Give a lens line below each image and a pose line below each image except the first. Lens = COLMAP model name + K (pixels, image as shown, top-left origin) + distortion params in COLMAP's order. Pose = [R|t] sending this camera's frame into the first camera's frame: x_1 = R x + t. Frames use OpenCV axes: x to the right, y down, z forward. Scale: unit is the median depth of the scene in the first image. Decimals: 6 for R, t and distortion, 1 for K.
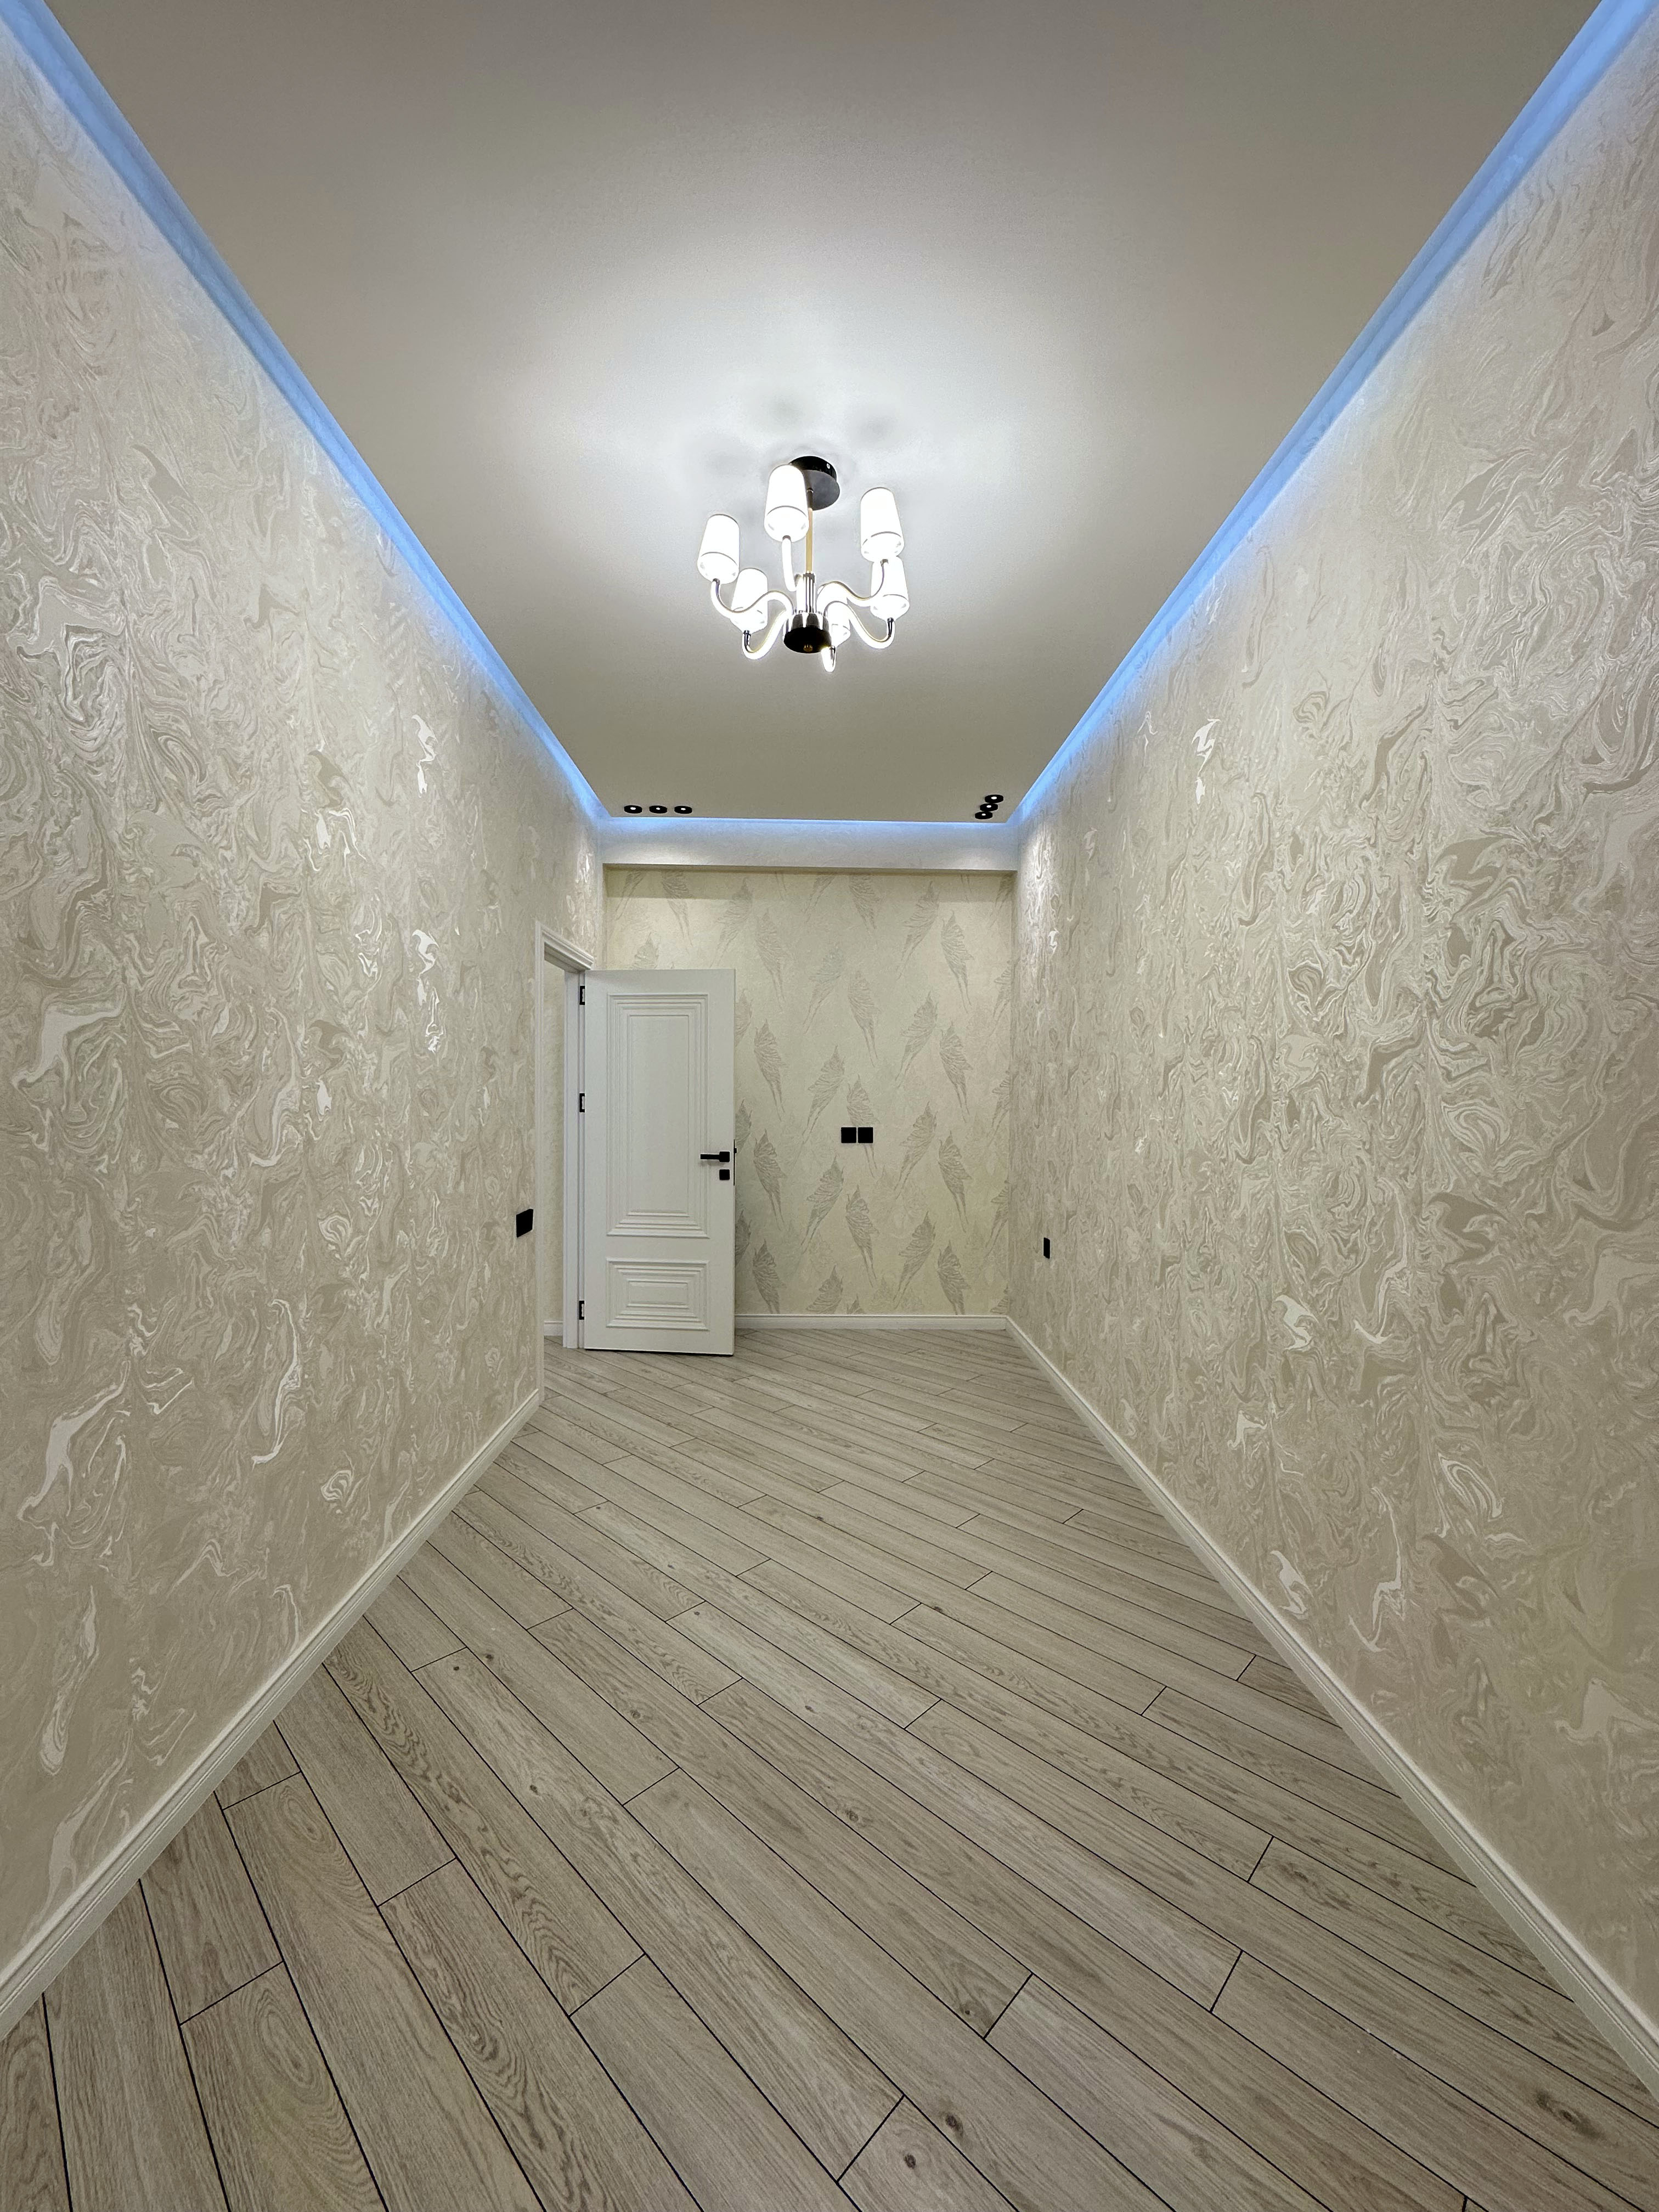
lens RADIAL K [[886.4, 0, 827.4], [0, 886.4, 1027.6], [0, 0, 1]] dist [-0.000844, 0.013247]
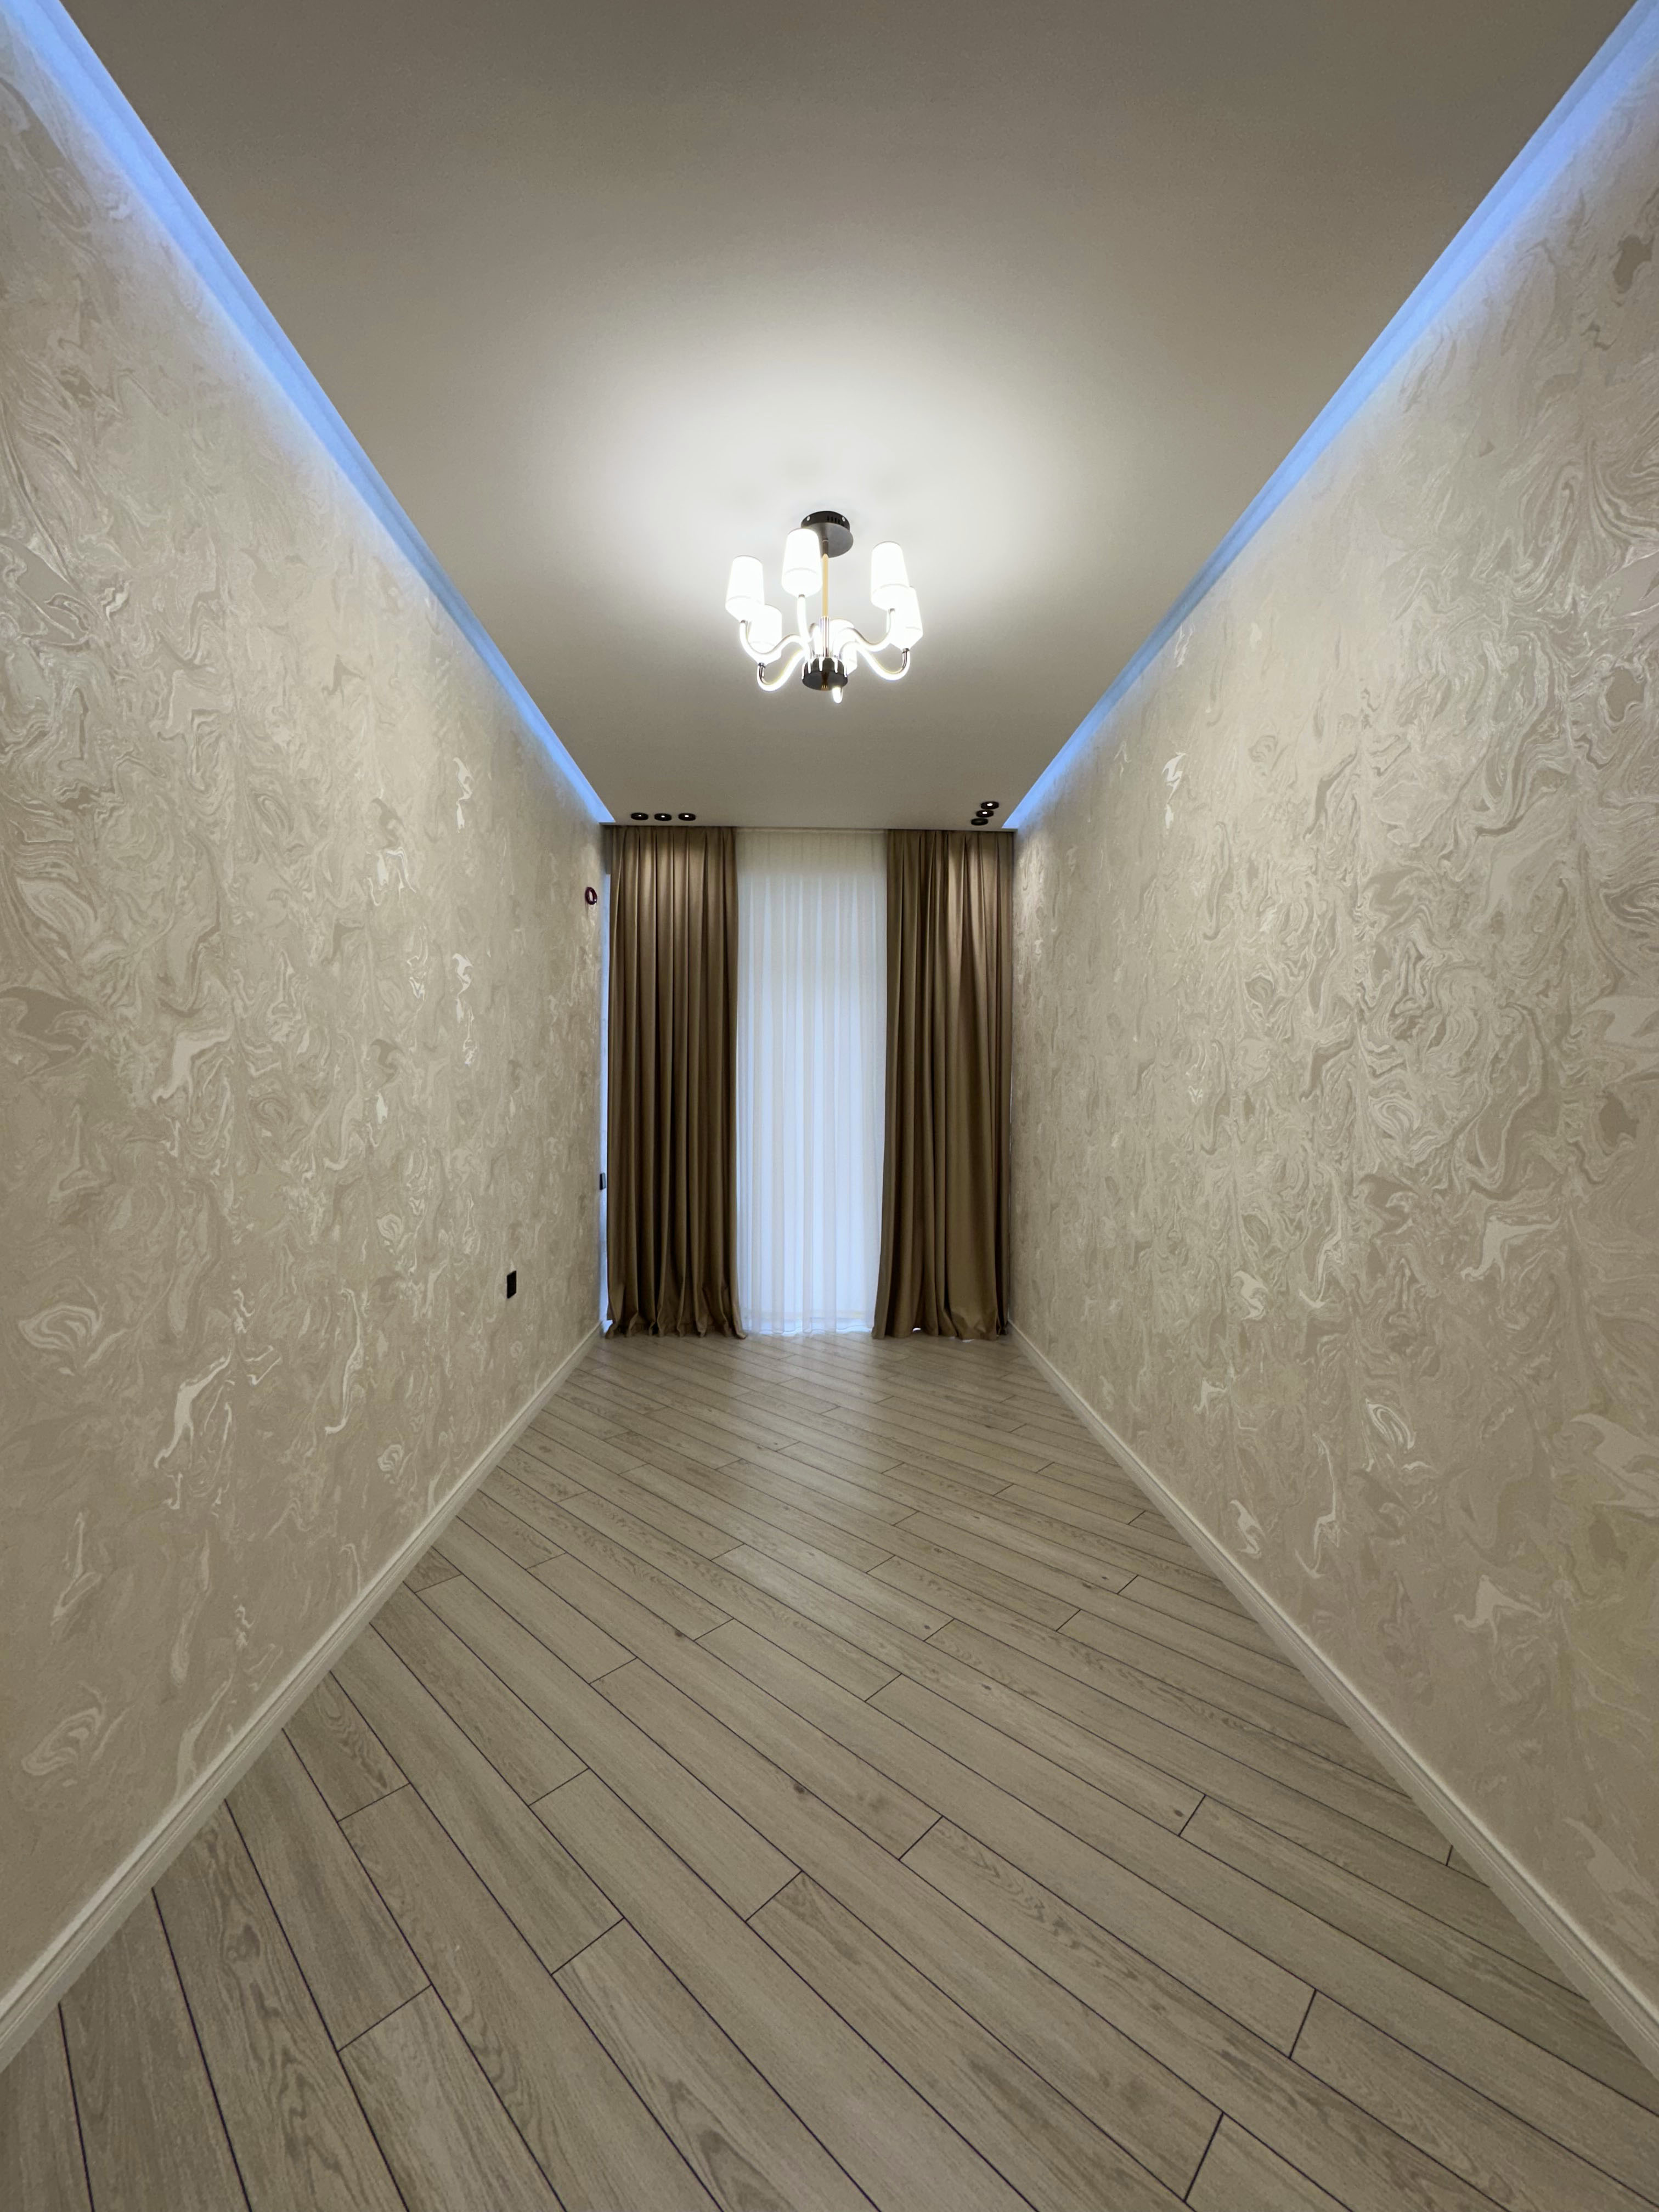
lens RADIAL K [[879.1, 0, 828.9], [0, 879.1, 1107.3], [0, 0, 1]] dist [-0.001464, 0.000483]
pose [[0.999783, -0.016396, 0.012835, -0.024961], [0.015247, 0.996260, 0.085048, -0.008965], [-0.014181, -0.084833, 0.996294, -0.123987]]
